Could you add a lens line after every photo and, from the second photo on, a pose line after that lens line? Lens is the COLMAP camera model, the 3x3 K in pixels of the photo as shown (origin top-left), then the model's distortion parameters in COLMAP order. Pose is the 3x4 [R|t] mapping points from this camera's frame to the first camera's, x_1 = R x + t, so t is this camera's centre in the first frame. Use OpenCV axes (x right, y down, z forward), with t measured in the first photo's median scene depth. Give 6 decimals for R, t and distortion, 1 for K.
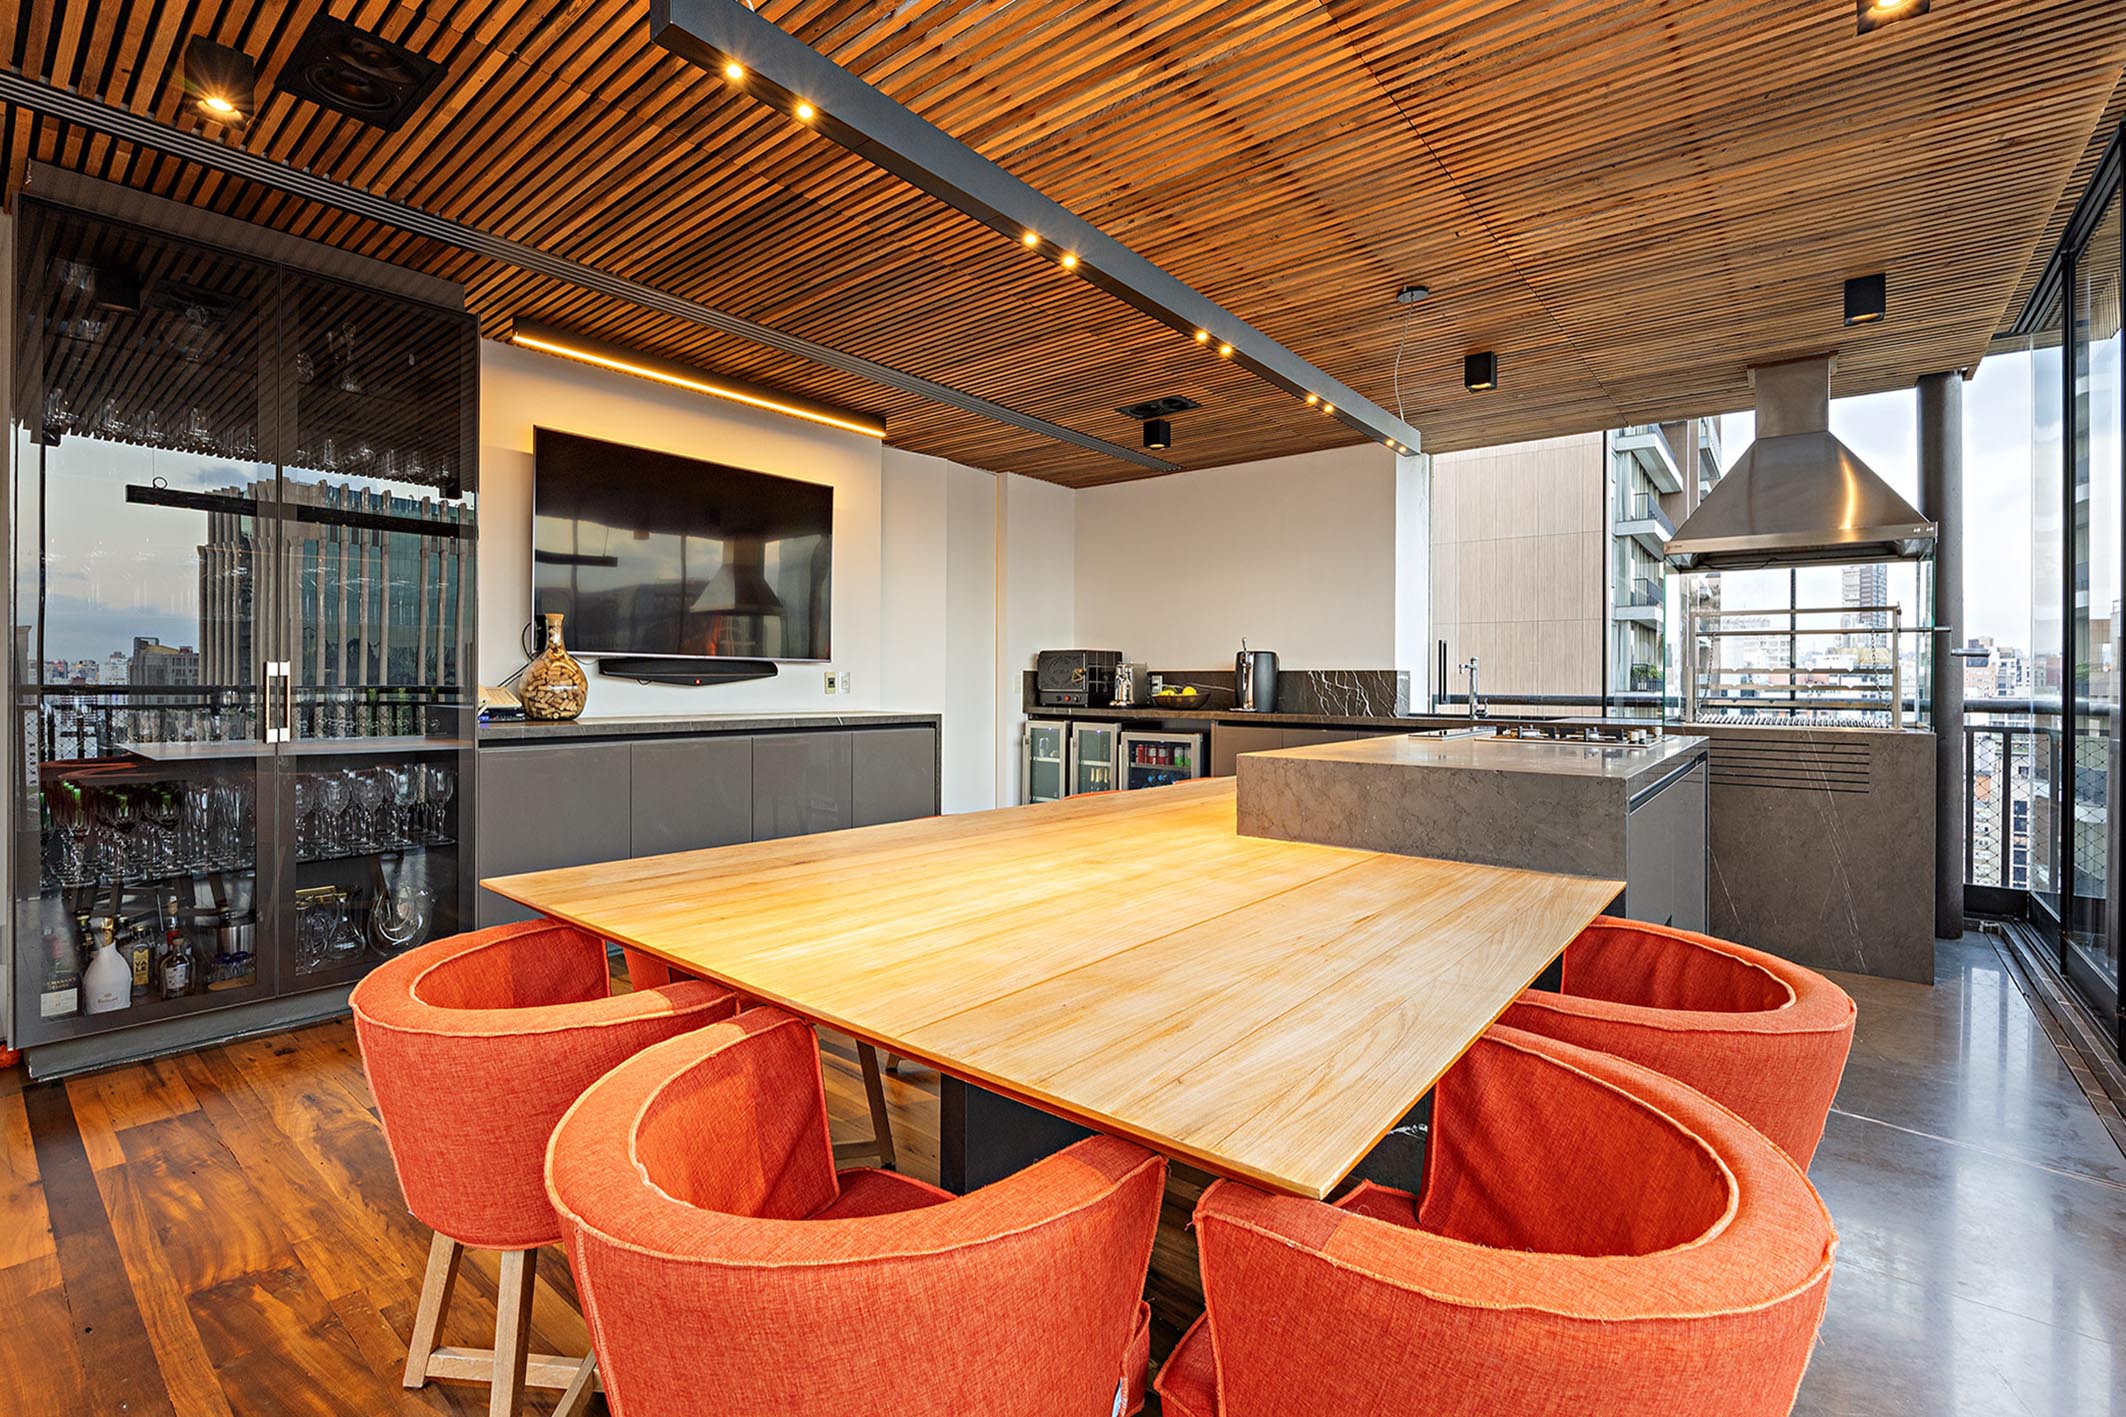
lens RADIAL K [[938.7, 0, 1063.8], [0, 938.7, 698.9], [0, 0, 1]] dist [-0.013243, -0.000333]
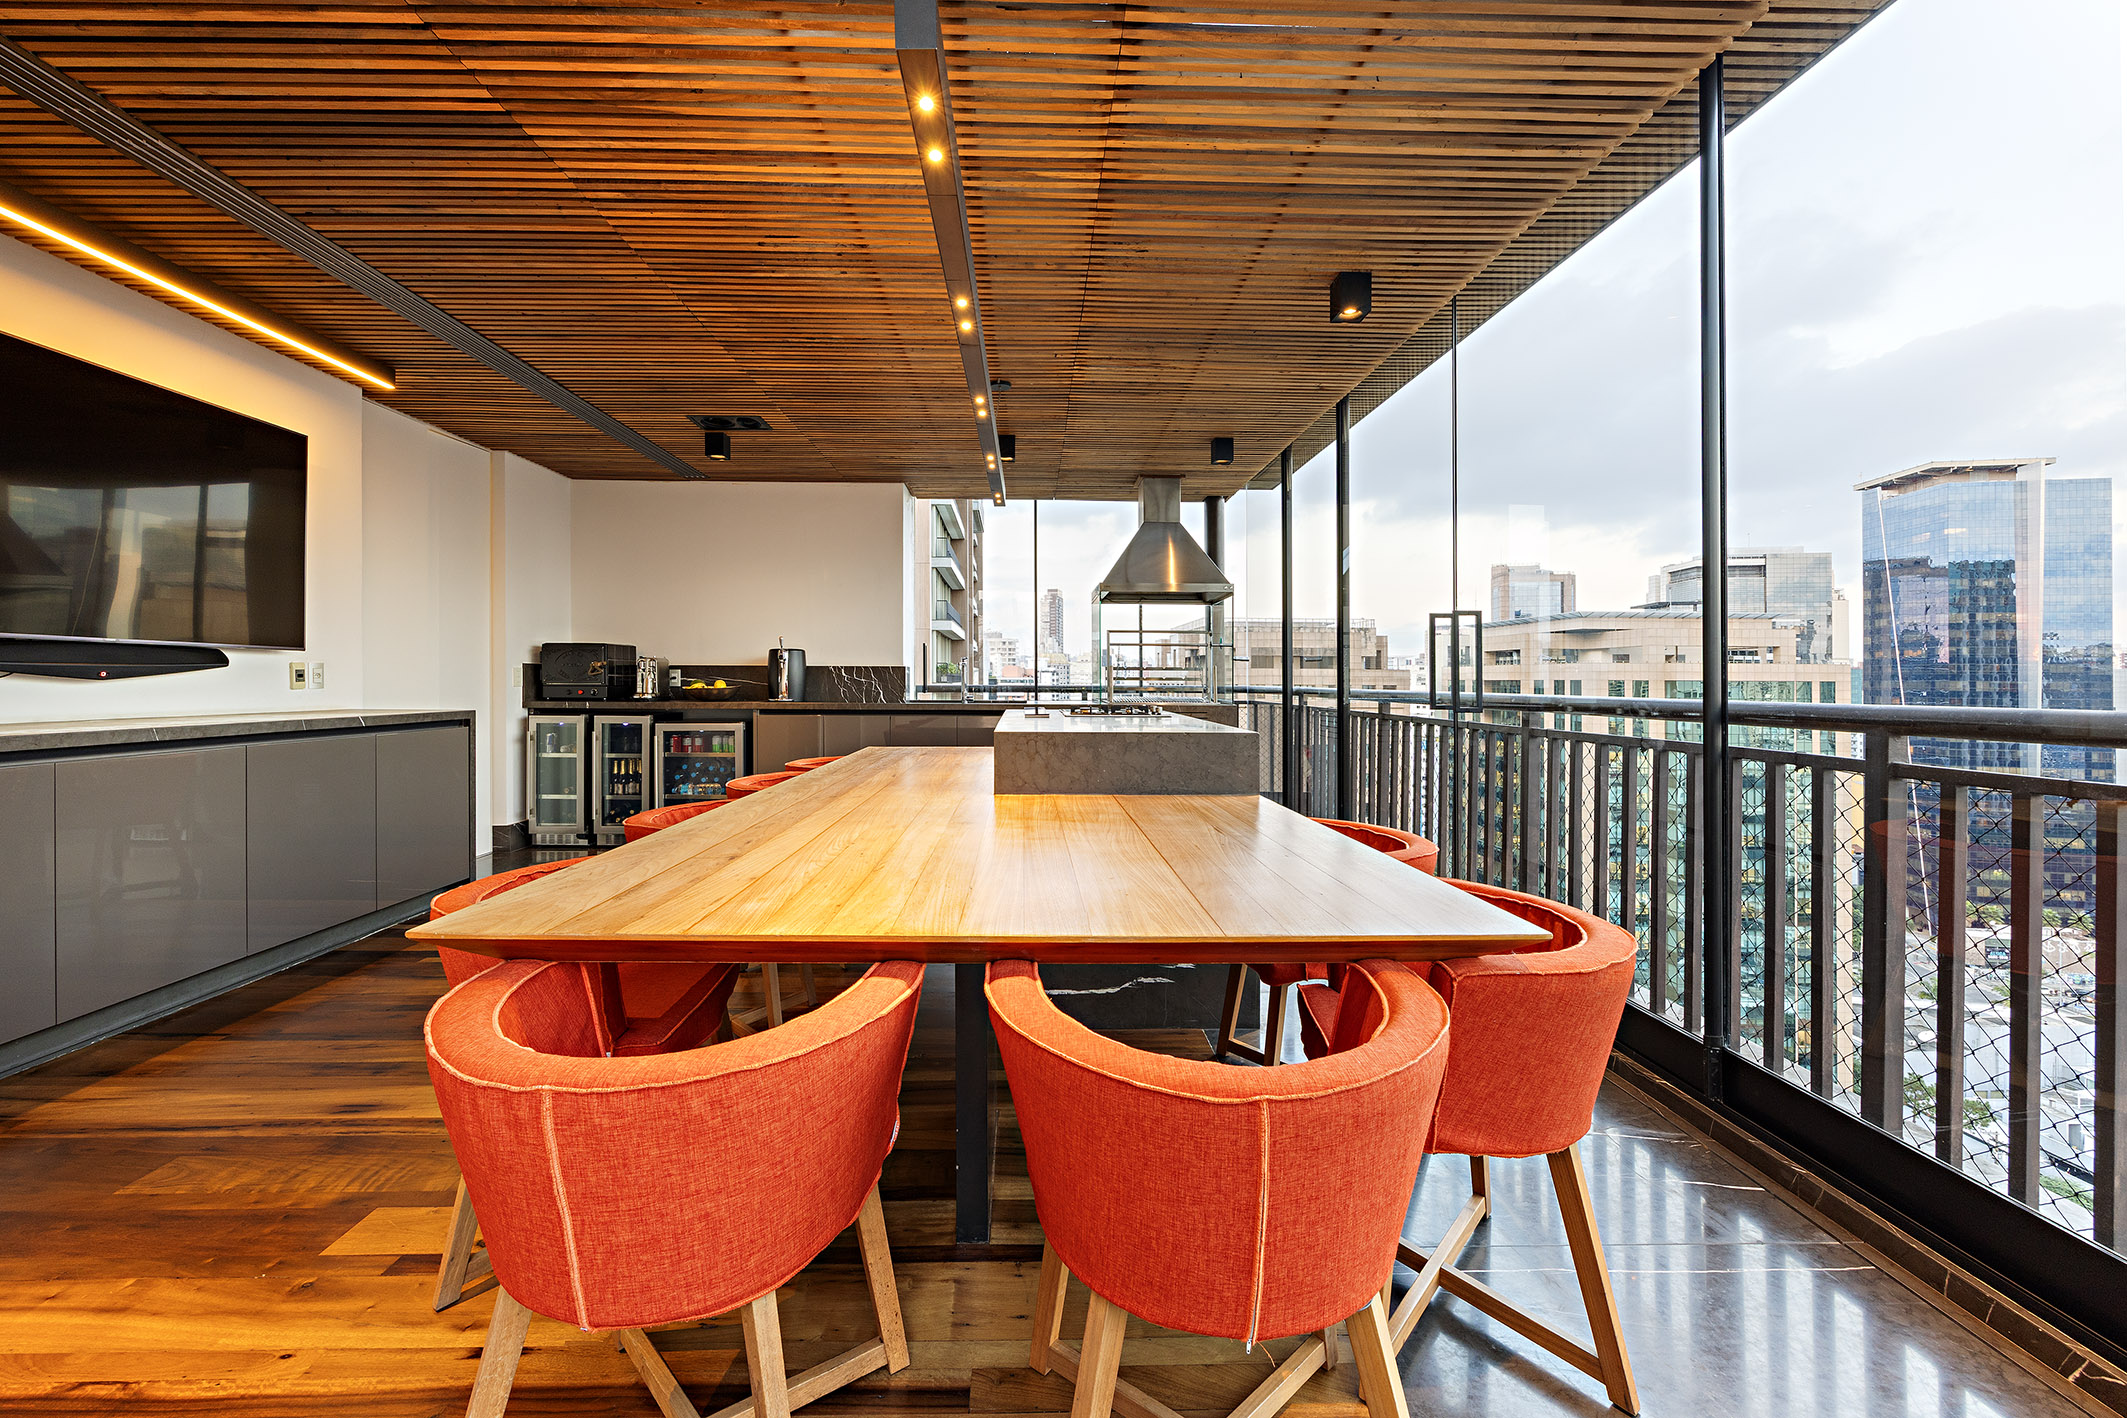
lens RADIAL K [[799.1, 0, 1054.3], [0, 799.1, 689.5], [0, 0, 1]] dist [0.001036, -0.000281]
pose [[0.765396, -0.010114, 0.643480, -0.200126], [0.010652, 0.999939, 0.003047, -0.000475], [-0.643472, 0.004522, 0.765456, 0.048122]]
